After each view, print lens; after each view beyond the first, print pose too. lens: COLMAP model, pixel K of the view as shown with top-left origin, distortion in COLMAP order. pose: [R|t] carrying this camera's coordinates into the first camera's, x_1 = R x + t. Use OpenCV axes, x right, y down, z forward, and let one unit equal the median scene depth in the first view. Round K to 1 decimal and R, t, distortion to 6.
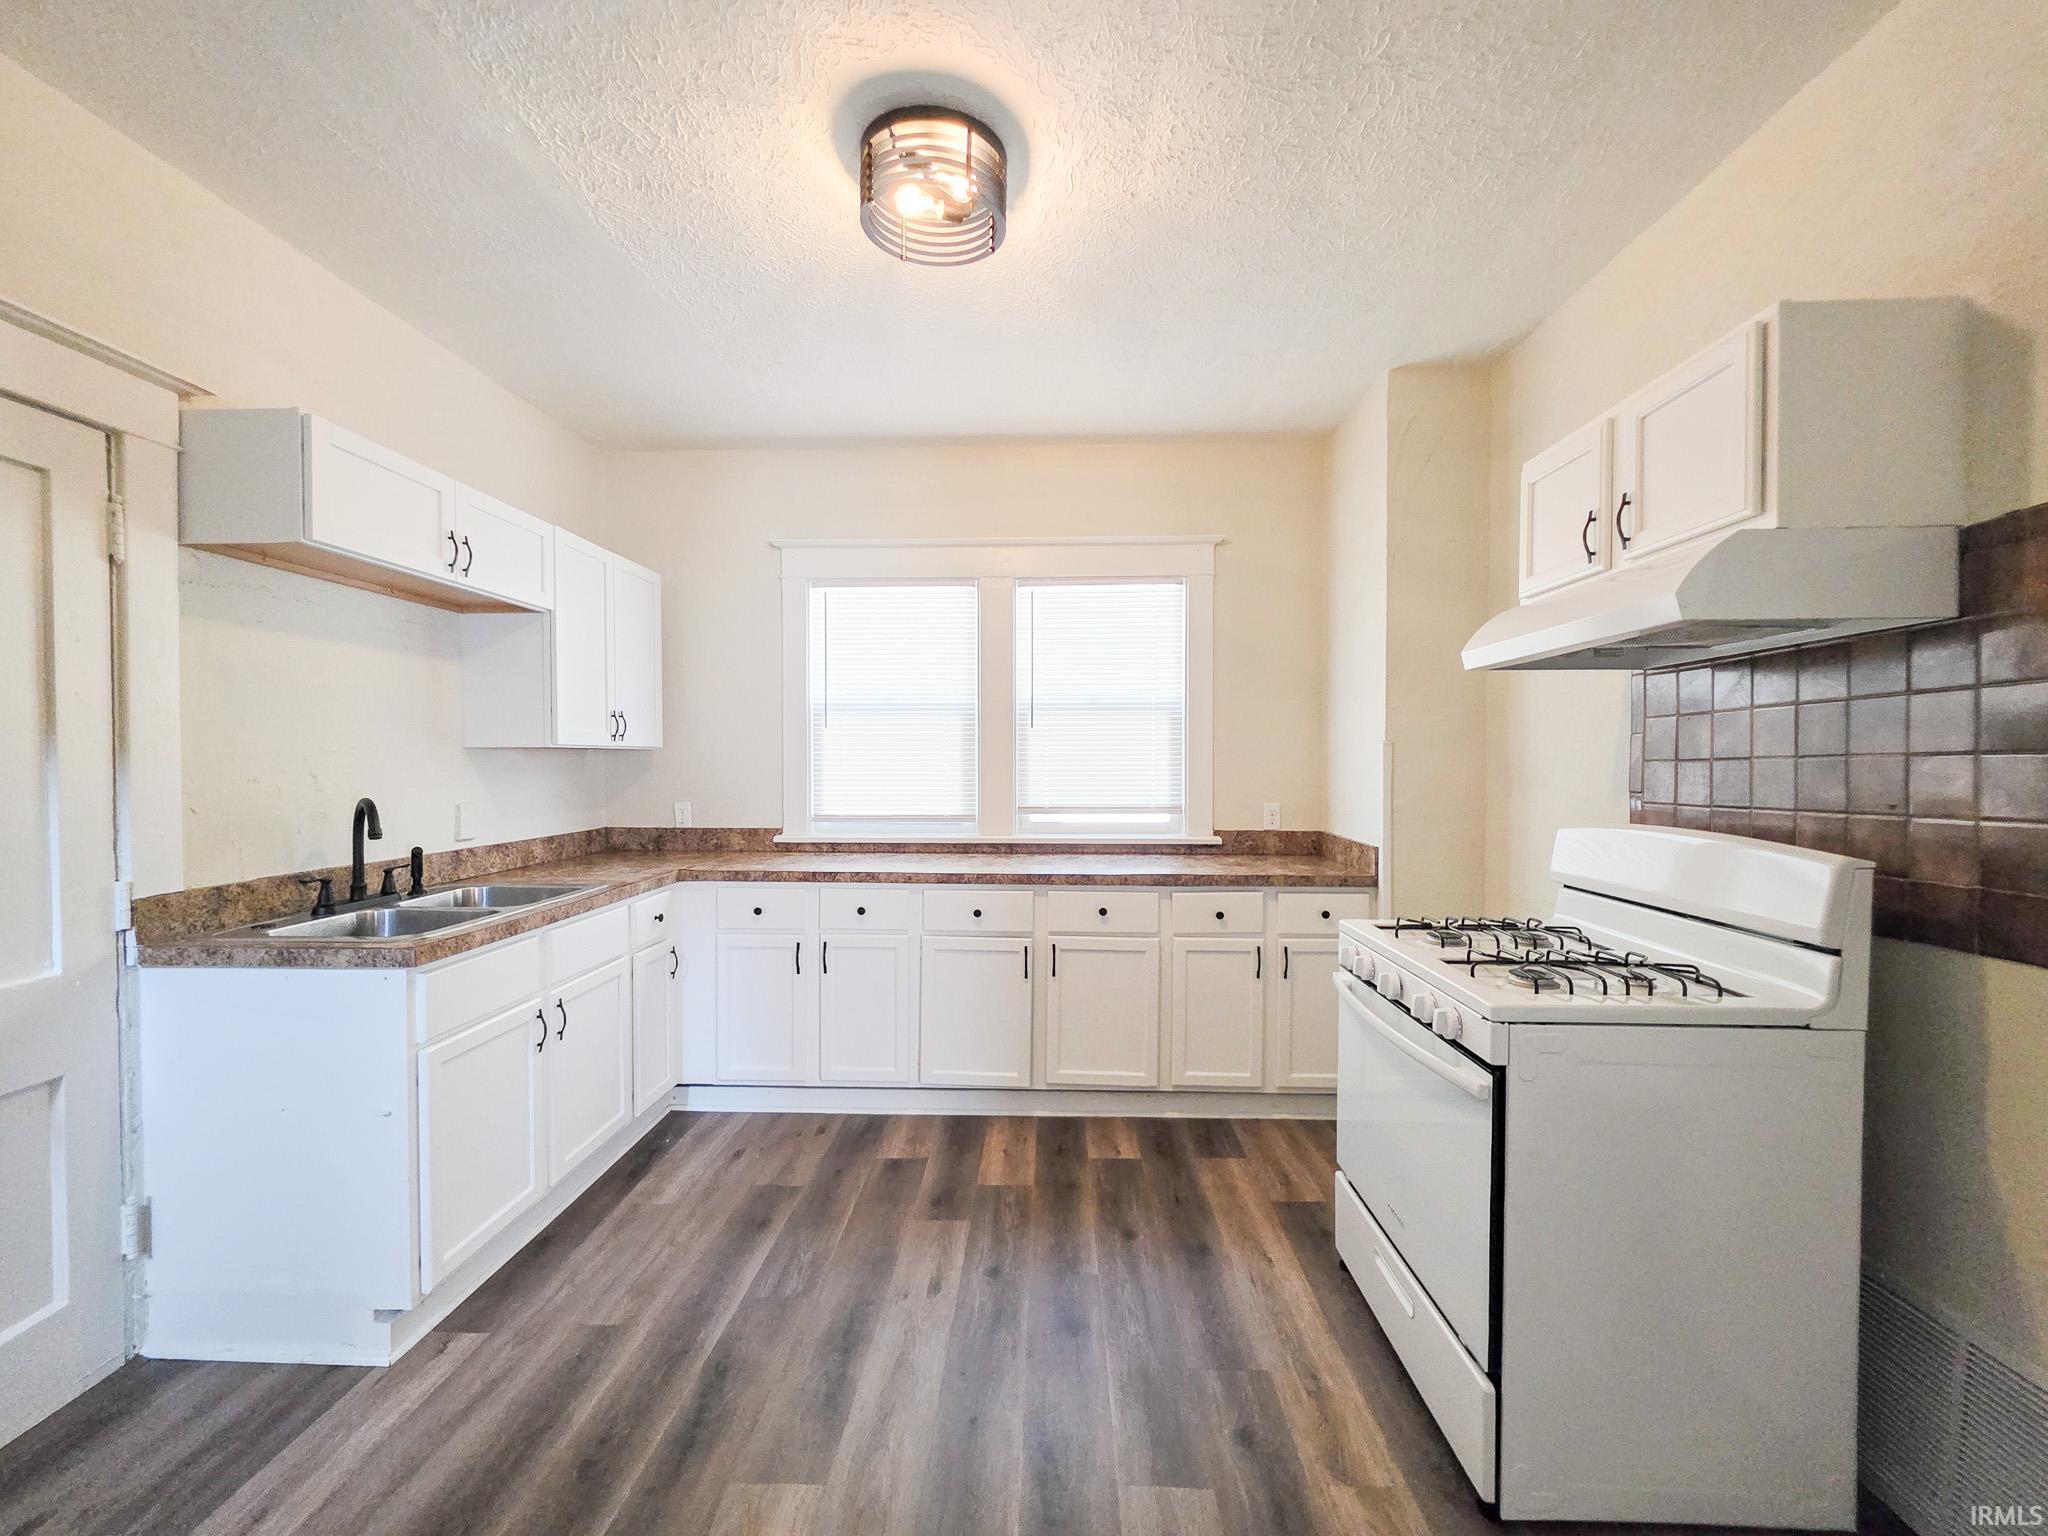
lens RADIAL K [[812.1, 0, 1024.2], [0, 812.1, 773.2], [0, 0, 1]] dist [0.000143, -0.000054]
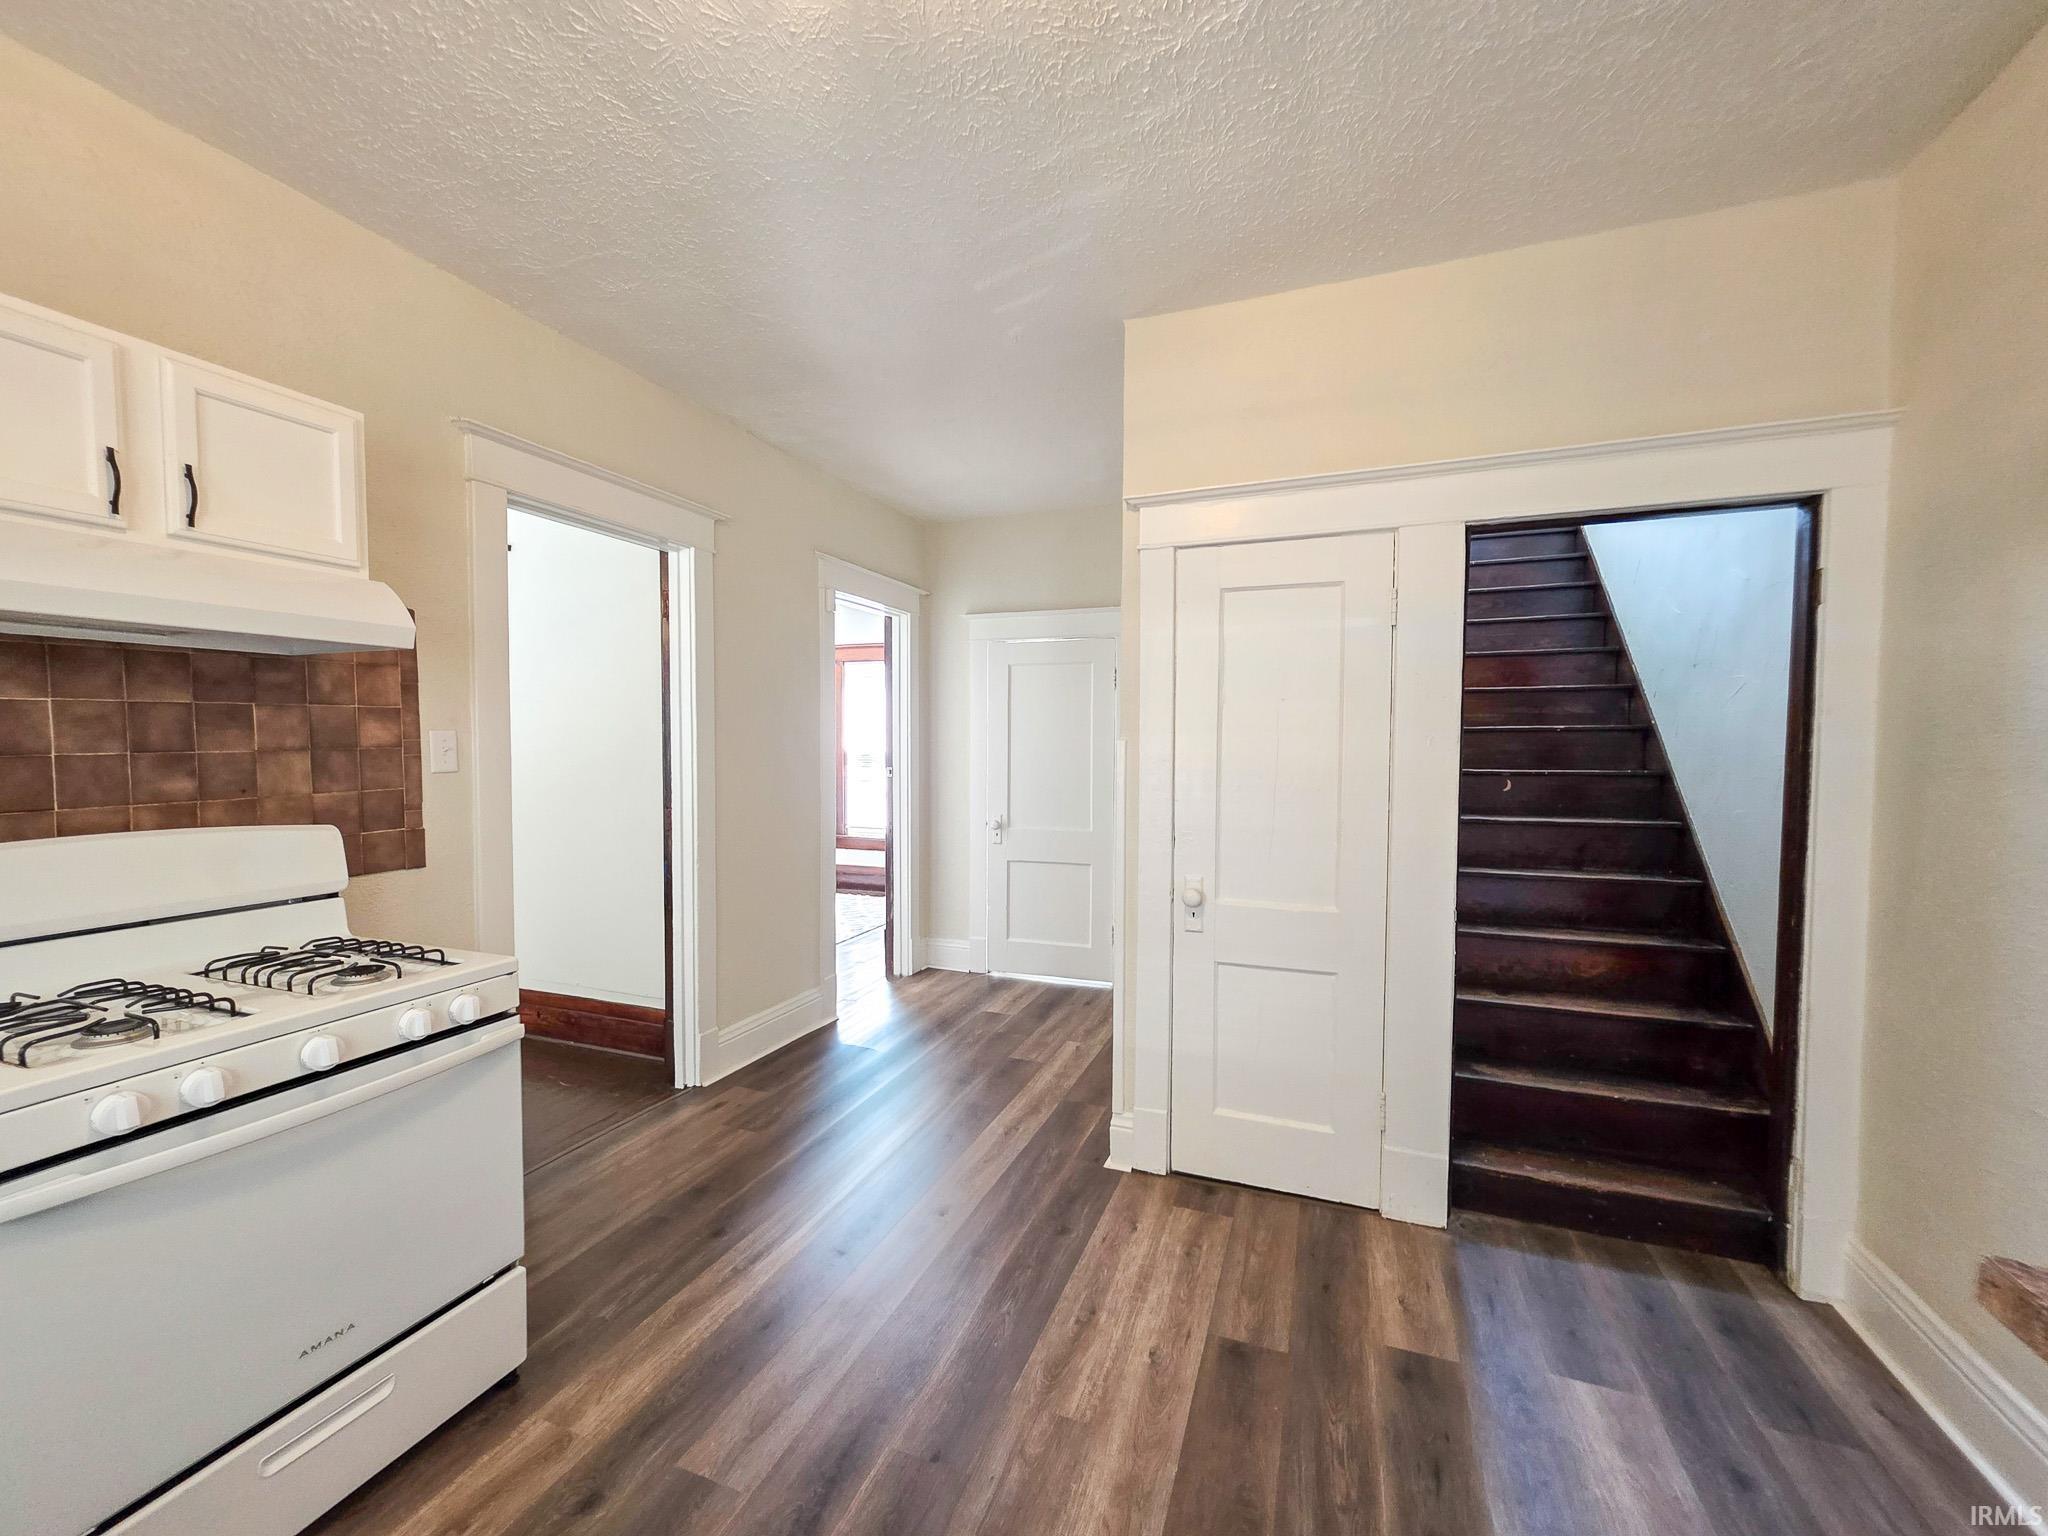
lens RADIAL K [[816.4, 0, 1030.6], [0, 816.4, 772.8], [0, 0, 1]] dist [0.000461, -0.000133]
pose [[-0.949958, -0.013954, 0.312066, -0.313909], [0.002994, 0.998549, 0.053765, -0.034584], [-0.312364, 0.052008, -0.948538, 1.104828]]
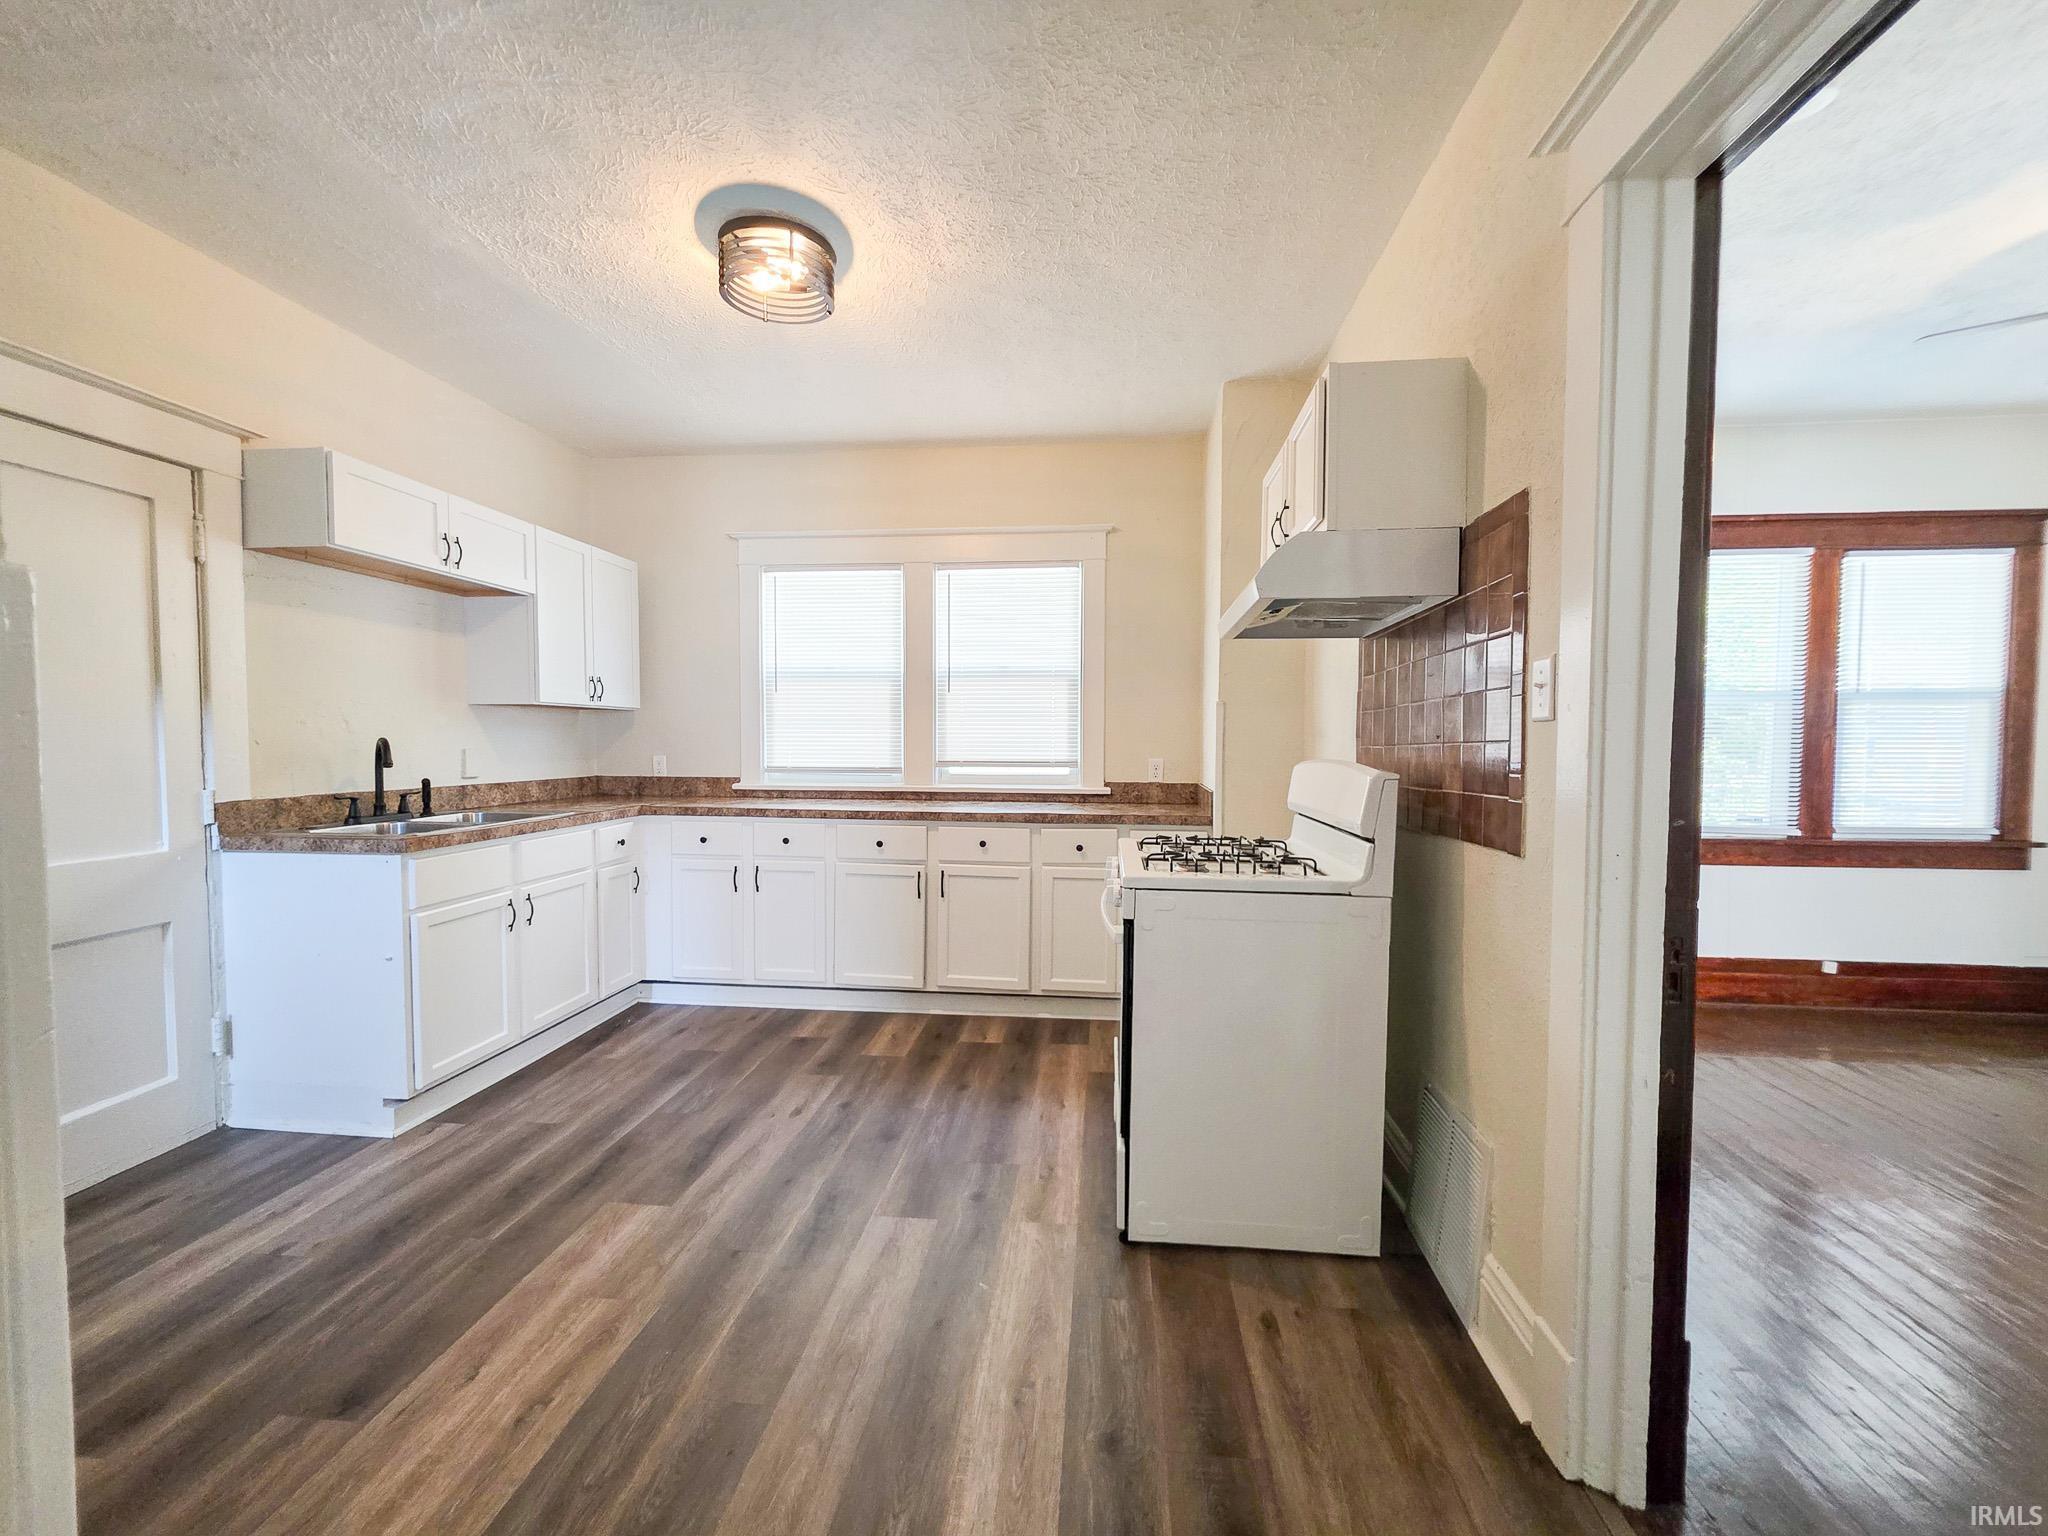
lens RADIAL K [[816.4, 0, 1030.6], [0, 816.4, 772.8], [0, 0, 1]] dist [0.000461, -0.000133]
pose [[0.998006, 0.007728, -0.062644, 0.290520], [-0.006239, 0.999694, 0.023925, 0.043666], [0.062809, -0.023486, 0.997749, -0.233668]]
